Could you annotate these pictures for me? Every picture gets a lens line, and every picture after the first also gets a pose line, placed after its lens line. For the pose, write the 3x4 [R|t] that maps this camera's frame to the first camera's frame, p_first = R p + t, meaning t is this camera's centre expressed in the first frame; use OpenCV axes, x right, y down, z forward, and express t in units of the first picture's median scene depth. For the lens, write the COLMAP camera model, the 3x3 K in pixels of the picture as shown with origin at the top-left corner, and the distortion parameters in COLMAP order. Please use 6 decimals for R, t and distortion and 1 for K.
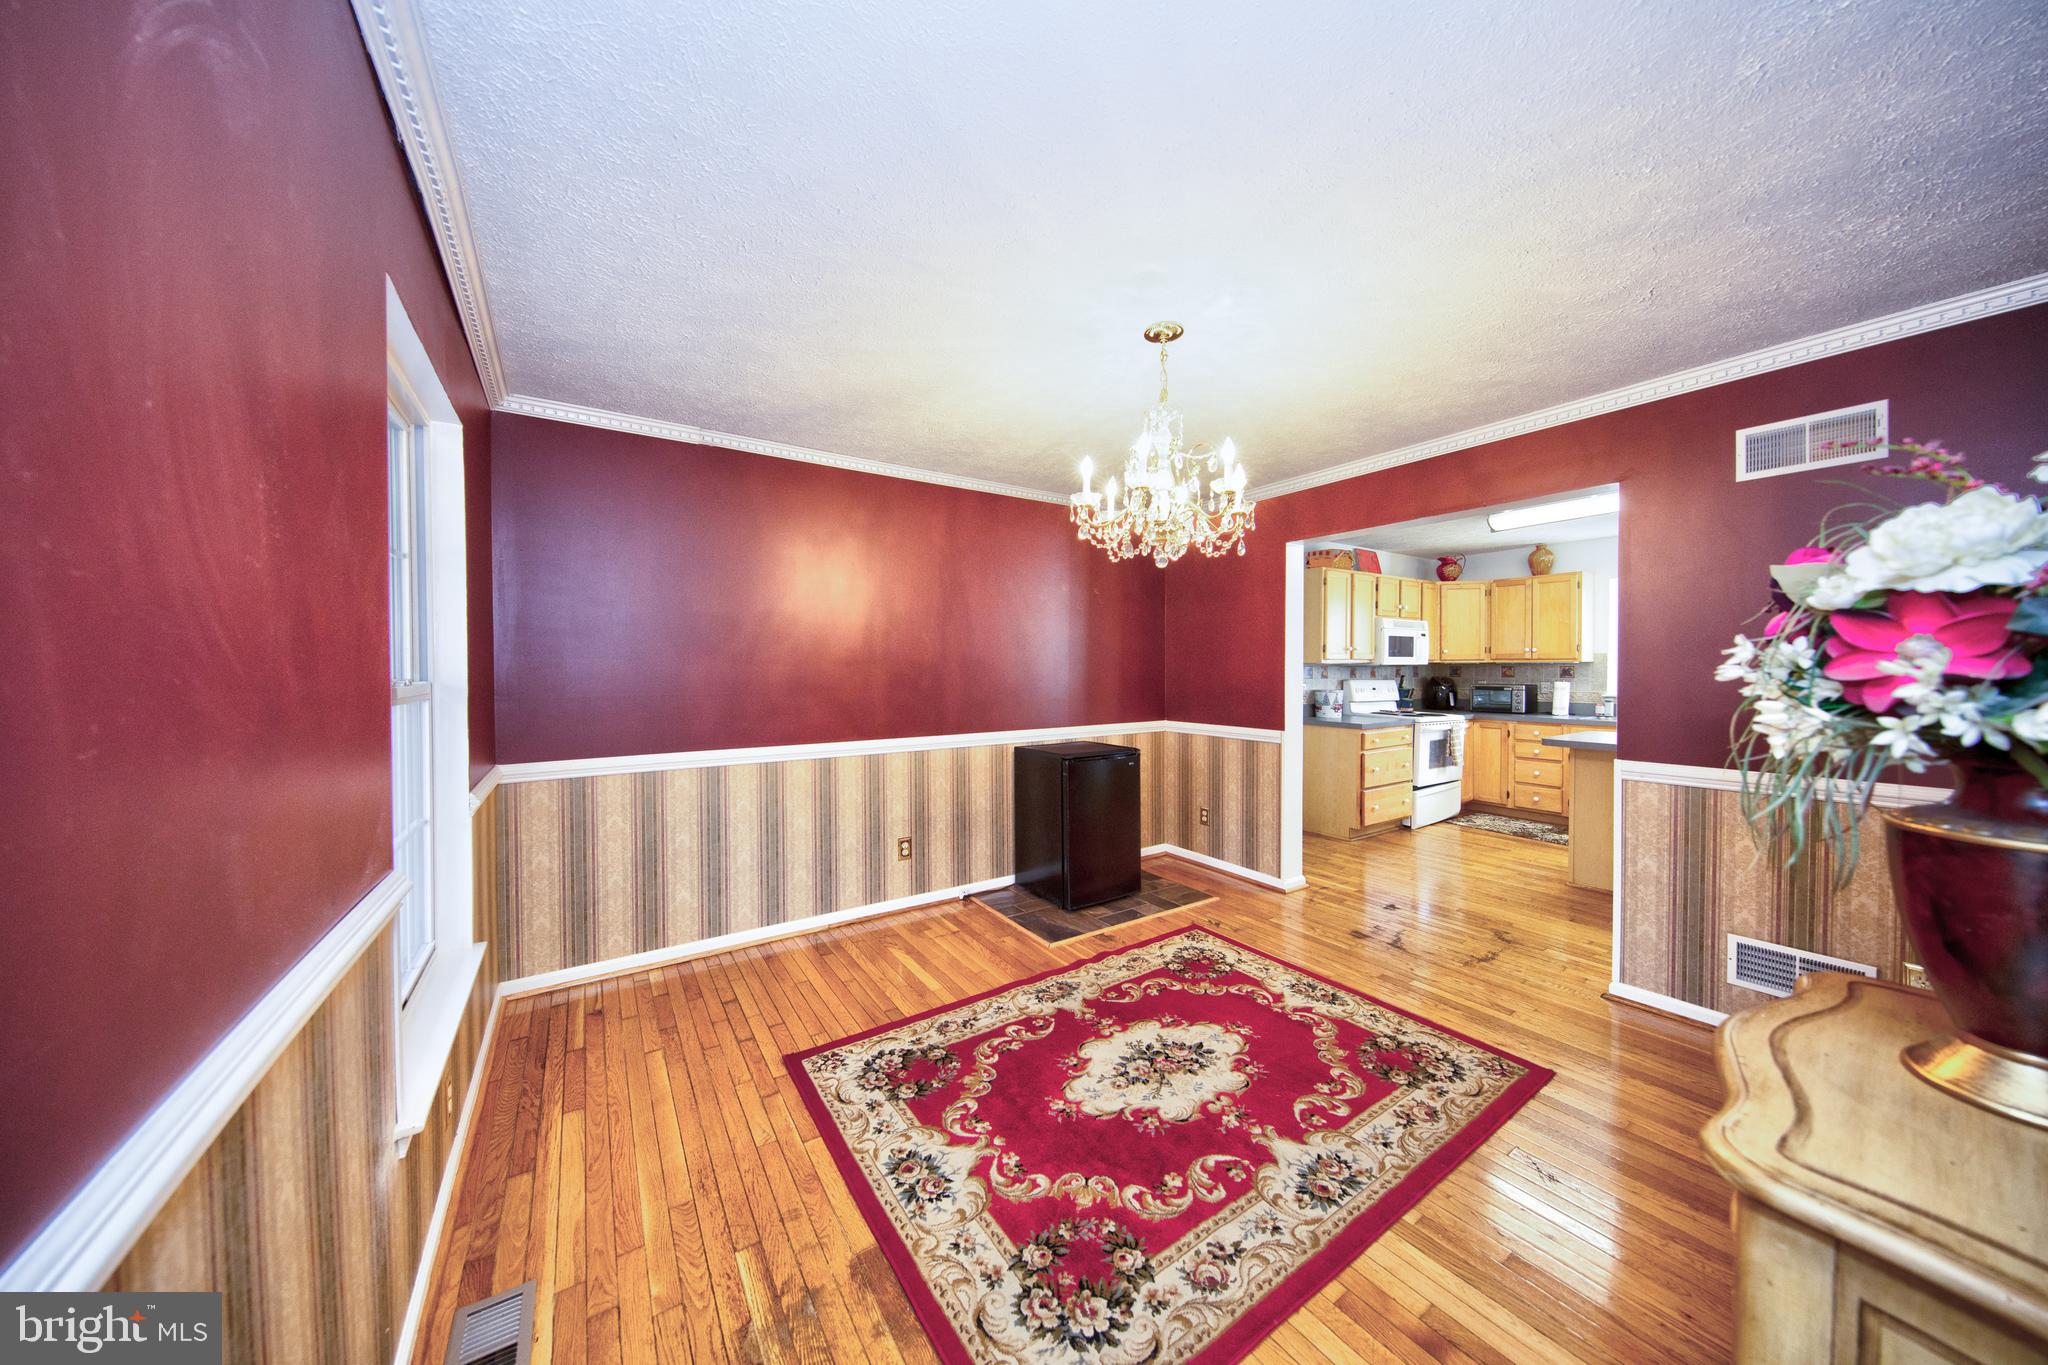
lens RADIAL K [[656.6, 0, 1022.0], [0, 656.6, 678.4], [0, 0, 1]] dist [0.000096, -0.000001]
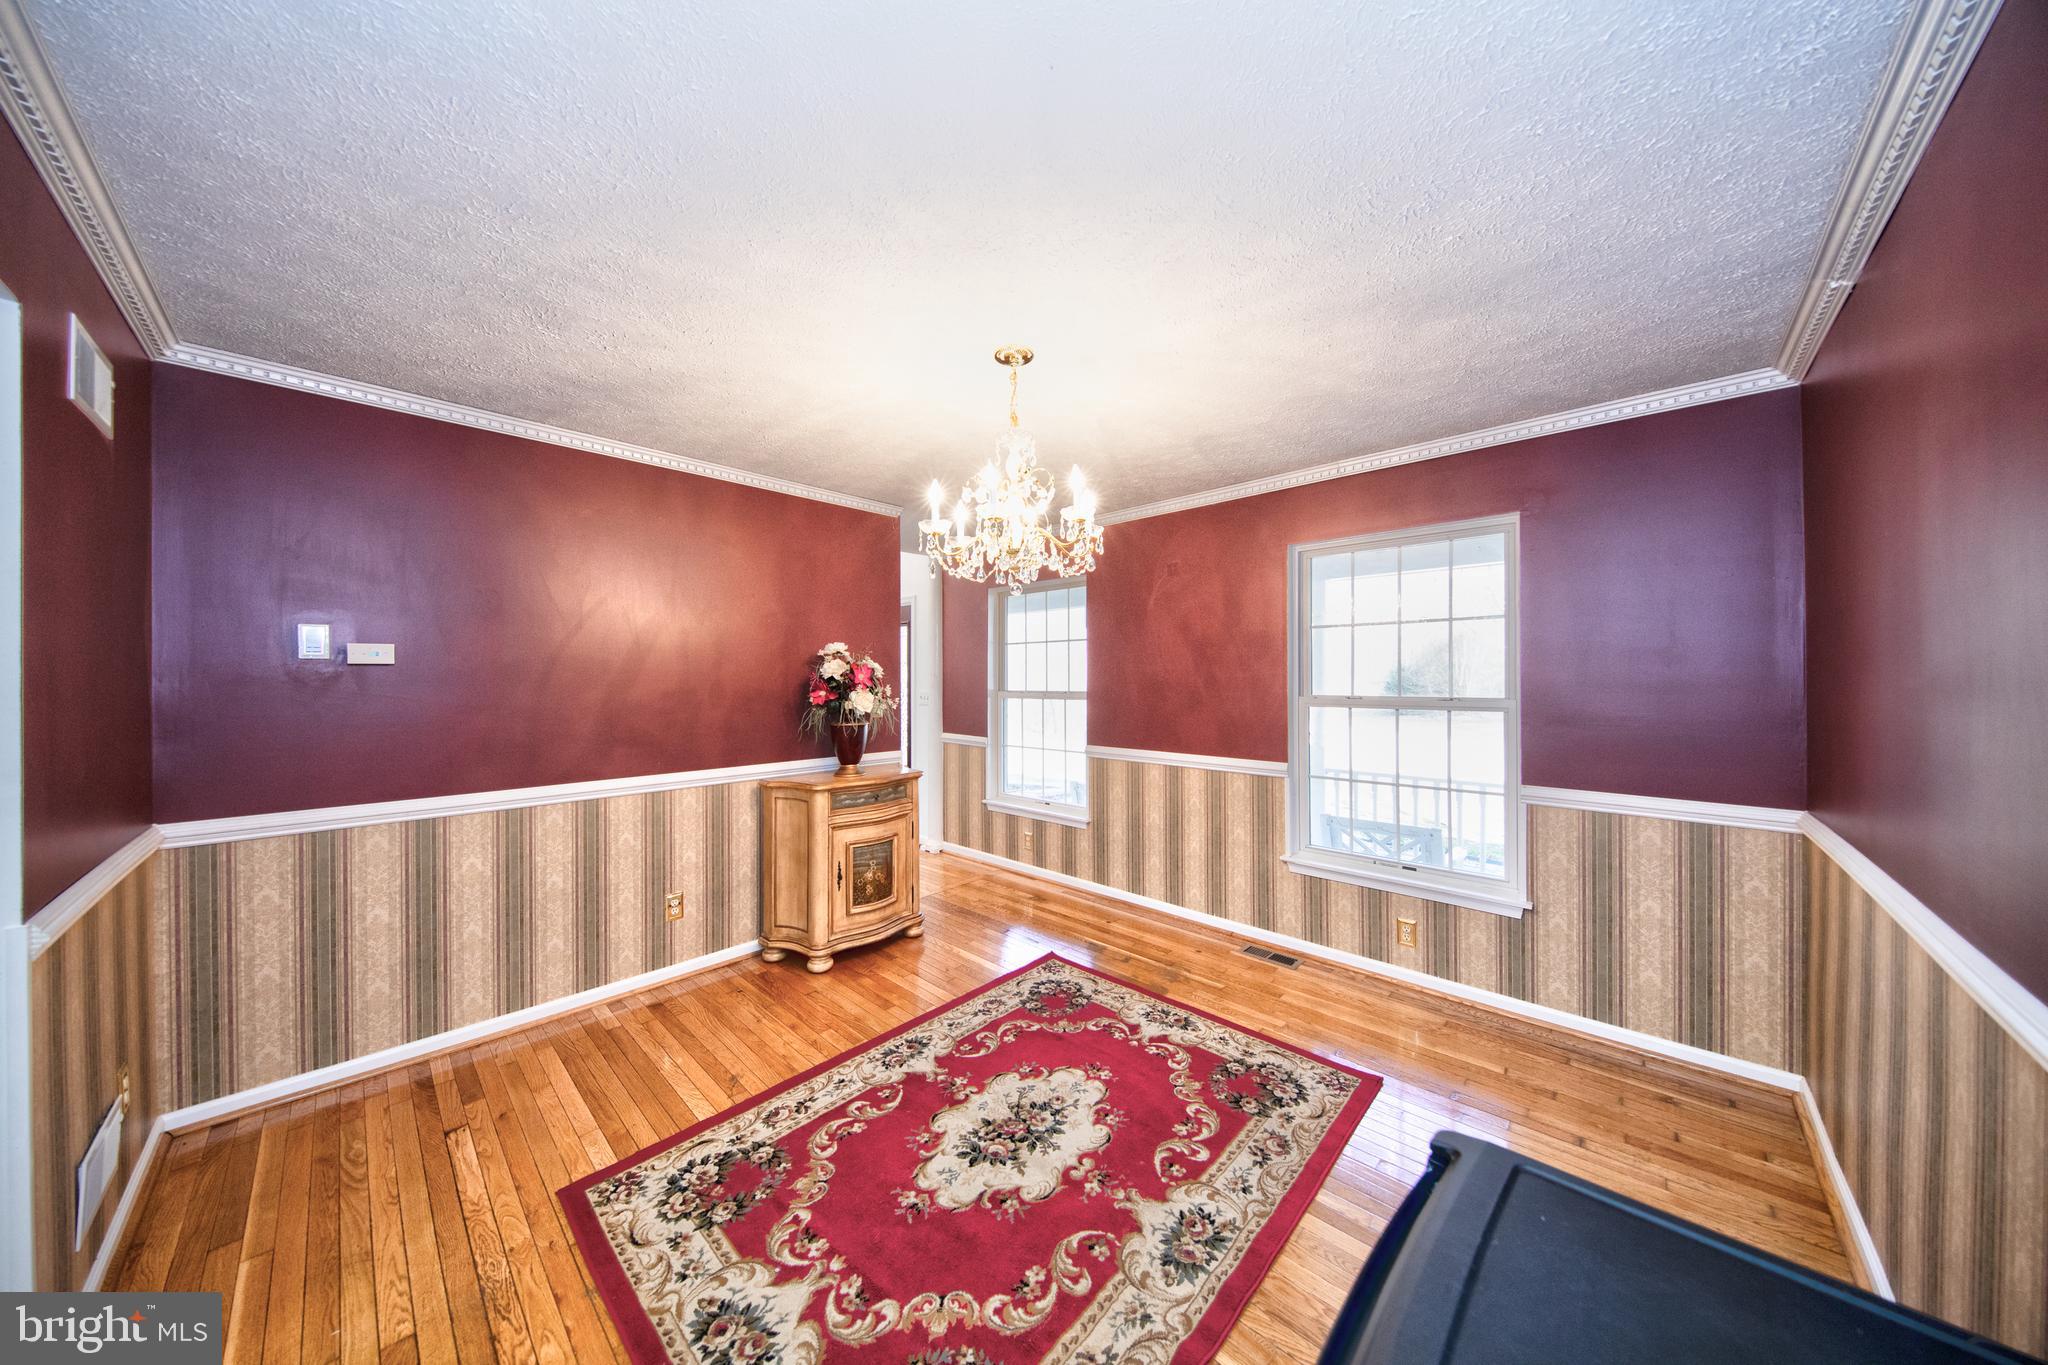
lens RADIAL K [[656.6, 0, 1020.8], [0, 656.6, 684.9], [0, 0, 1]] dist [0.000096, -0.000001]
pose [[-0.975426, 0.006920, -0.220220, 0.457686], [0.001797, 0.999723, 0.023456, -0.066211], [0.220322, 0.022484, -0.975168, 2.116949]]
